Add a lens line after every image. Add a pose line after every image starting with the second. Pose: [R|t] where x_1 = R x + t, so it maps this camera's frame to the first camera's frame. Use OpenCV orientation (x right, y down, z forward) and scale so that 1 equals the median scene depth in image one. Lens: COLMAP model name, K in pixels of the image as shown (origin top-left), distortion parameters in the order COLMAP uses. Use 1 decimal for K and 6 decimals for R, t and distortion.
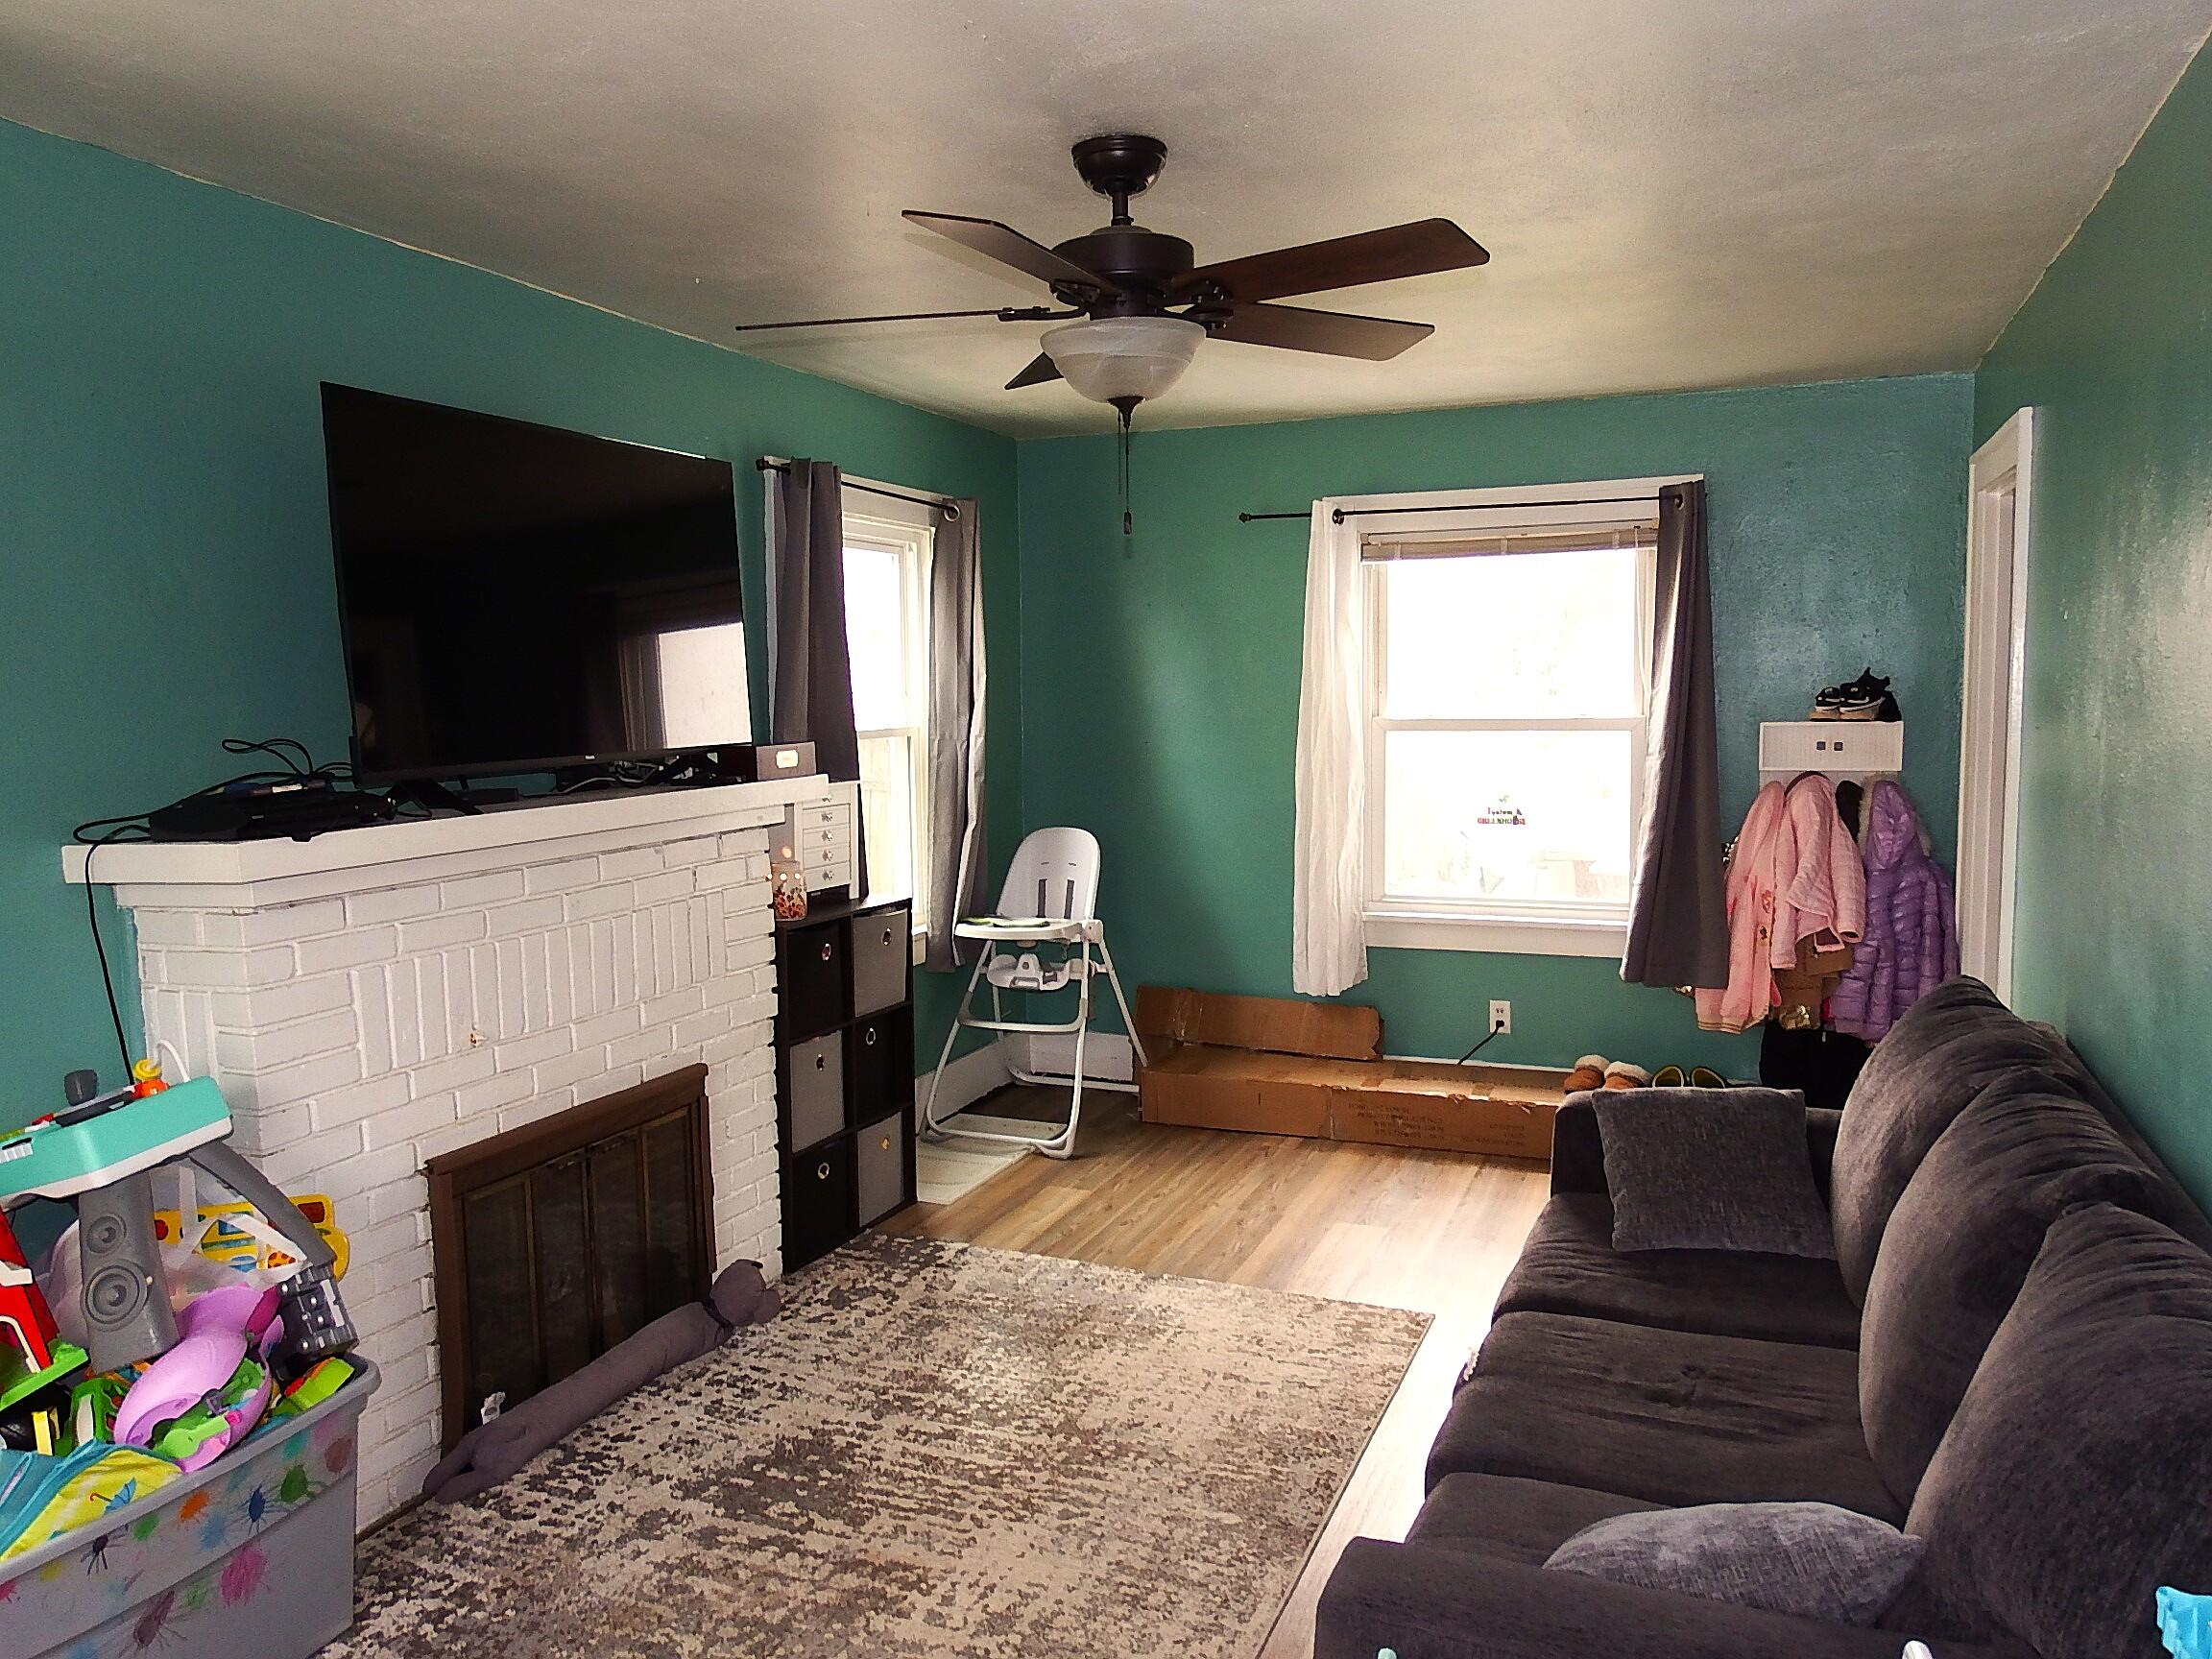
lens RADIAL K [[1617.6, 0, 1115.6], [0, 1617.6, 832.4], [0, 0, 1]] dist [-0.003693, 0.000138]
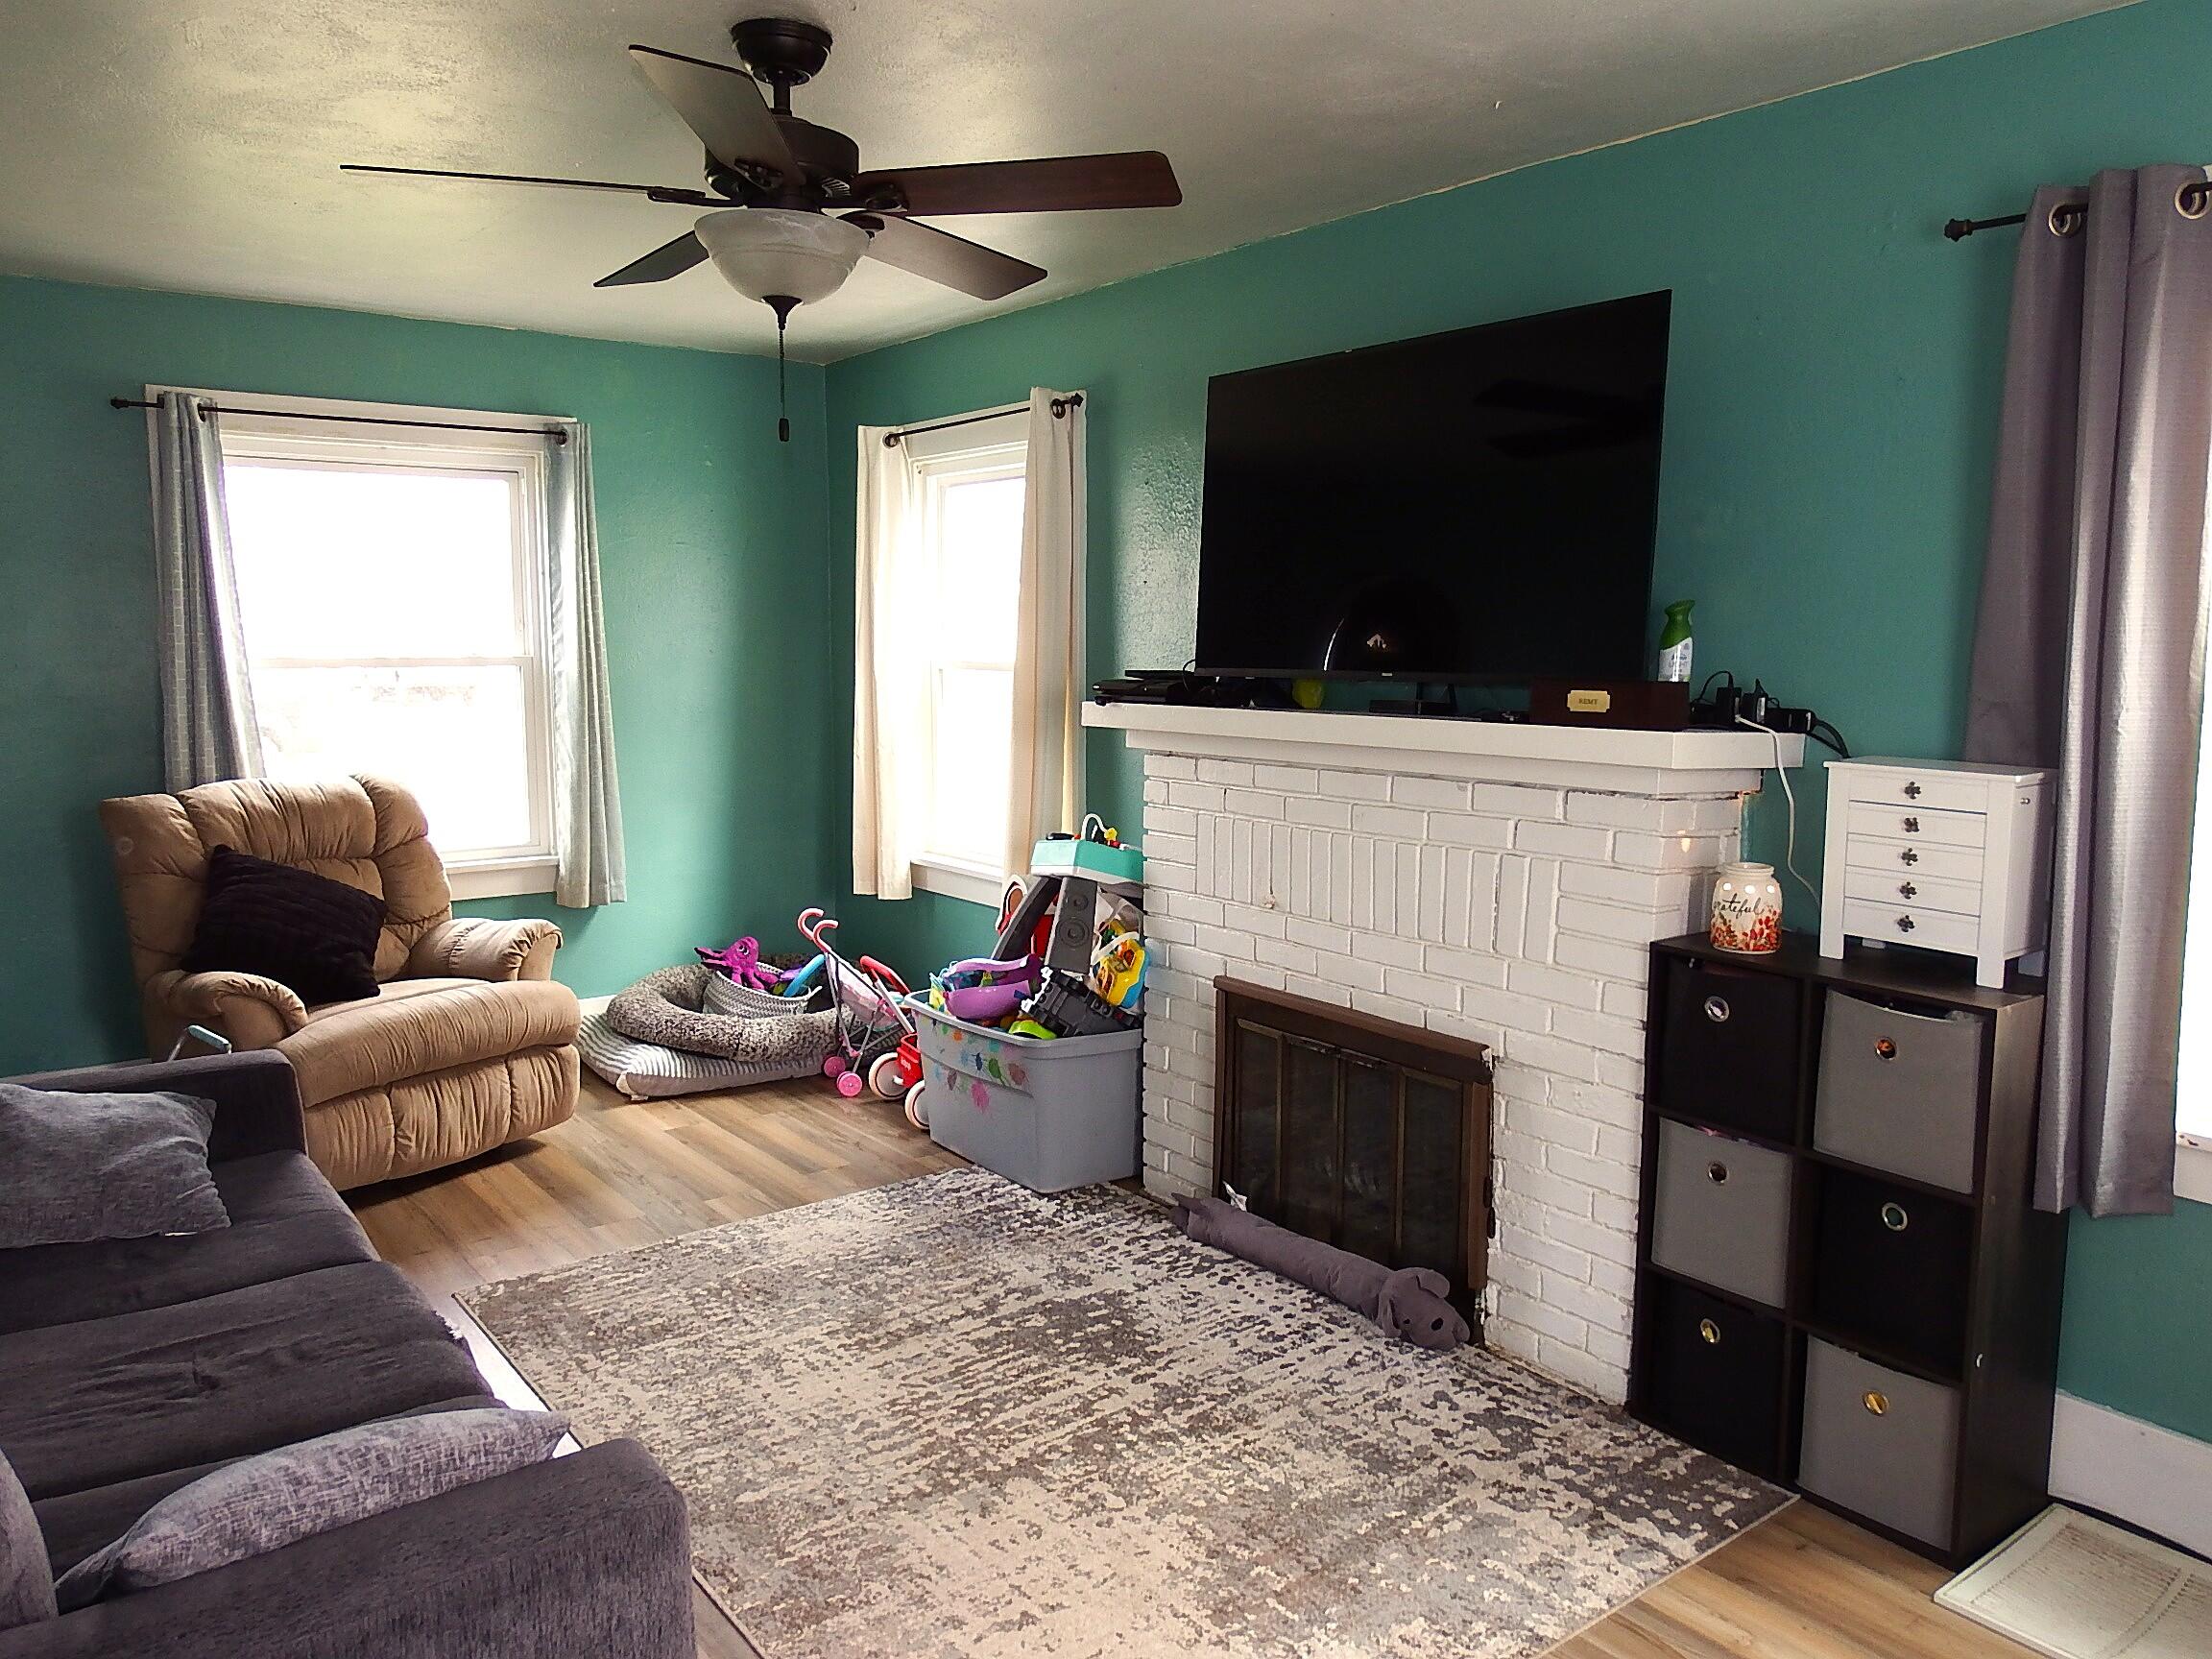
lens RADIAL K [[1617.6, 0, 1115.6], [0, 1617.6, 832.4], [0, 0, 1]] dist [-0.003693, 0.000138]
pose [[-0.514772, 0.118637, -0.849079, 0.623146], [-0.076586, 0.980056, 0.183369, -0.122807], [0.853900, 0.159421, -0.495420, 1.389124]]
